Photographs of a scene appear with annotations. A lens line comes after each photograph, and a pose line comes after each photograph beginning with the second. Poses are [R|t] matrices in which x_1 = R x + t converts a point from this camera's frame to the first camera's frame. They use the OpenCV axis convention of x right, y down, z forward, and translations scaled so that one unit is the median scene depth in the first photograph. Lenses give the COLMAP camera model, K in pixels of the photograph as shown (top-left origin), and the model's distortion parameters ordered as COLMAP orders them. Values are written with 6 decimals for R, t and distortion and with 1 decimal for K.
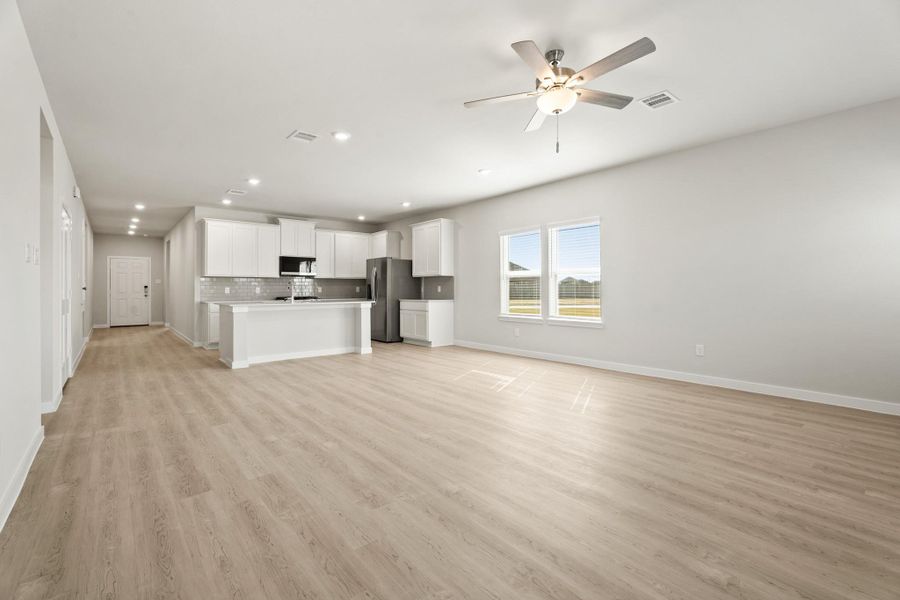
lens RADIAL K [[404.3, 0, 448.4], [0, 404.3, 287.9], [0, 0, 1]] dist [0.002221, 0.000353]
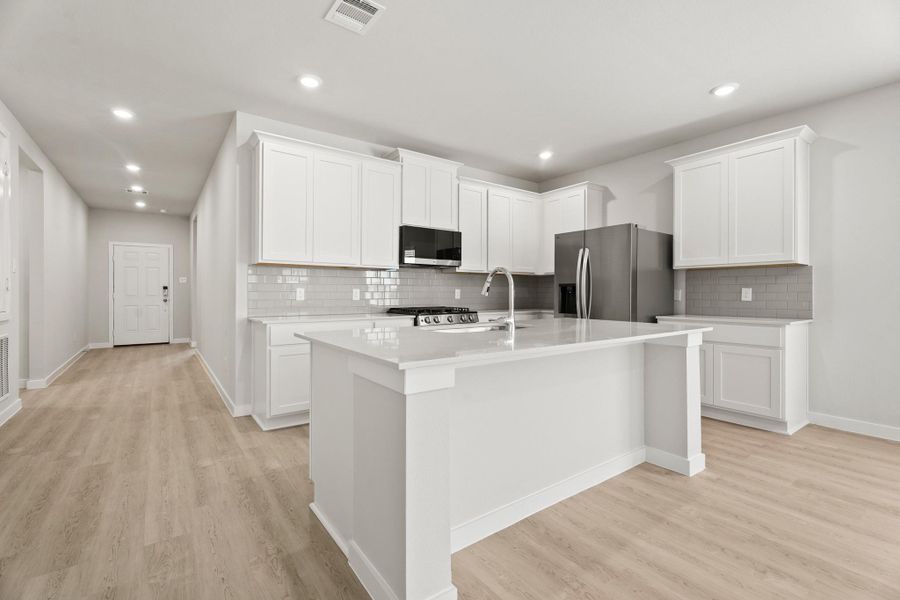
lens RADIAL K [[398.6, 0, 445.2], [0, 398.6, 295.7], [0, 0, 1]] dist [-0.002156, -0.000196]
pose [[0.997768, 0.006860, -0.066430, -0.315218], [-0.006202, 0.999930, 0.010116, 0.001554], [0.066495, -0.009682, 0.997740, 0.494316]]
